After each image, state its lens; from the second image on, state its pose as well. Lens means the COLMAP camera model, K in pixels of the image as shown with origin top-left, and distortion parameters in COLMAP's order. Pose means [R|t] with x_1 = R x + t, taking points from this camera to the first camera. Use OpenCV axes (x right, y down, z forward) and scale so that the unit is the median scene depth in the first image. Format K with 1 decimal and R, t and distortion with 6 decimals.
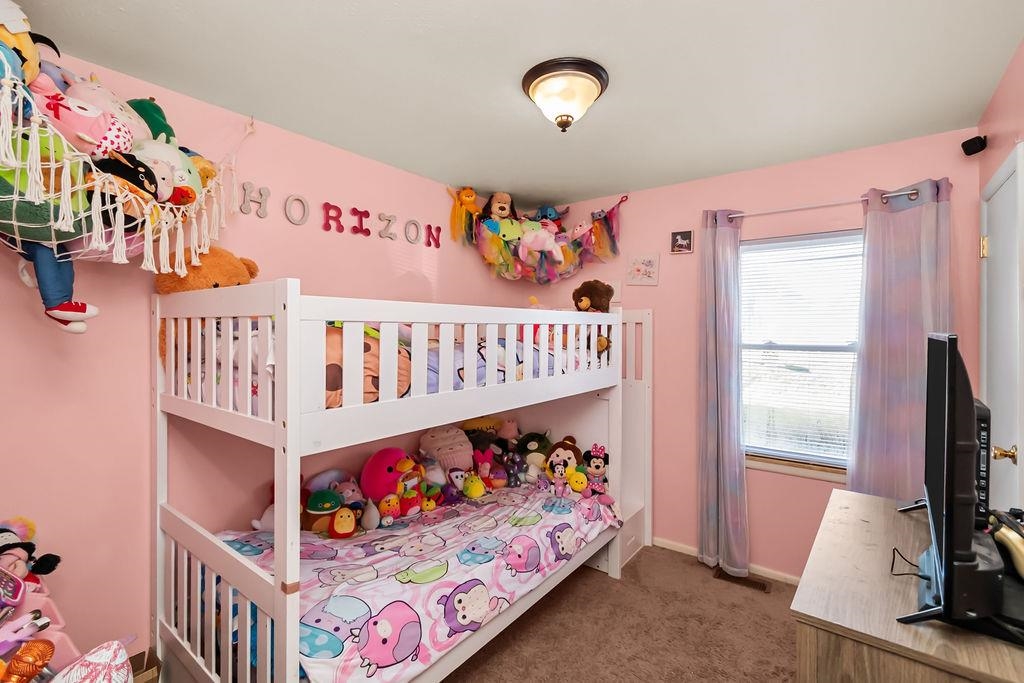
lens RADIAL K [[454.9, 0, 508.0], [0, 454.9, 331.4], [0, 0, 1]] dist [-0.007708, -0.001304]
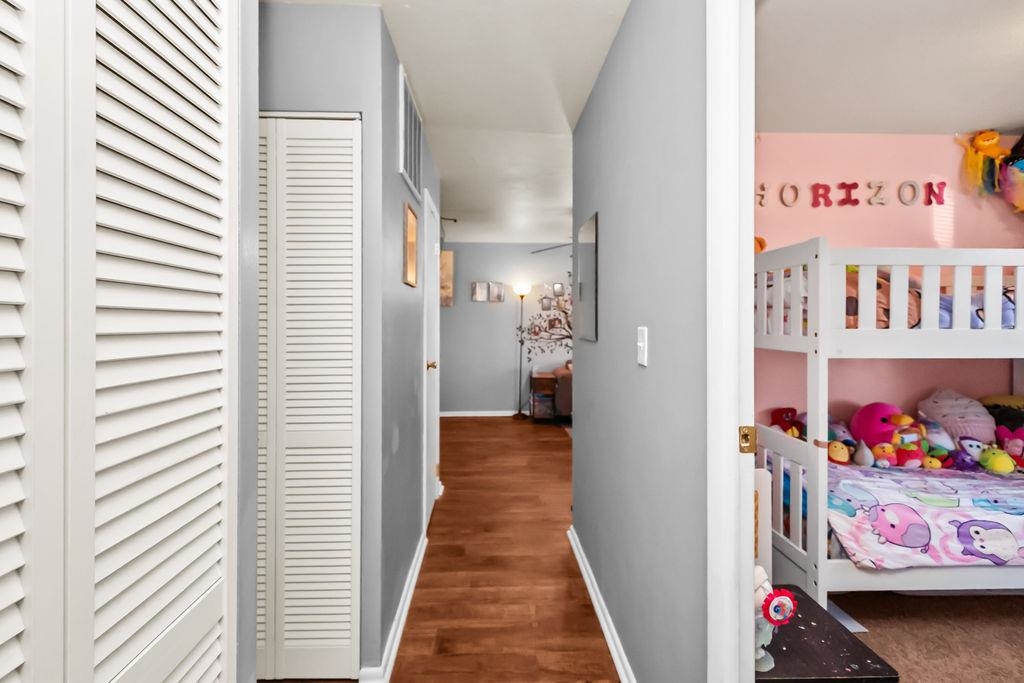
lens RADIAL K [[454.9, 0, 516.8], [0, 454.9, 321.7], [0, 0, 1]] dist [-0.007708, -0.001304]
pose [[0.627466, -0.000333, -0.778644, 0.024293], [-0.003061, 0.999991, -0.002894, 0.078766], [0.778638, 0.004200, 0.627460, -0.331874]]
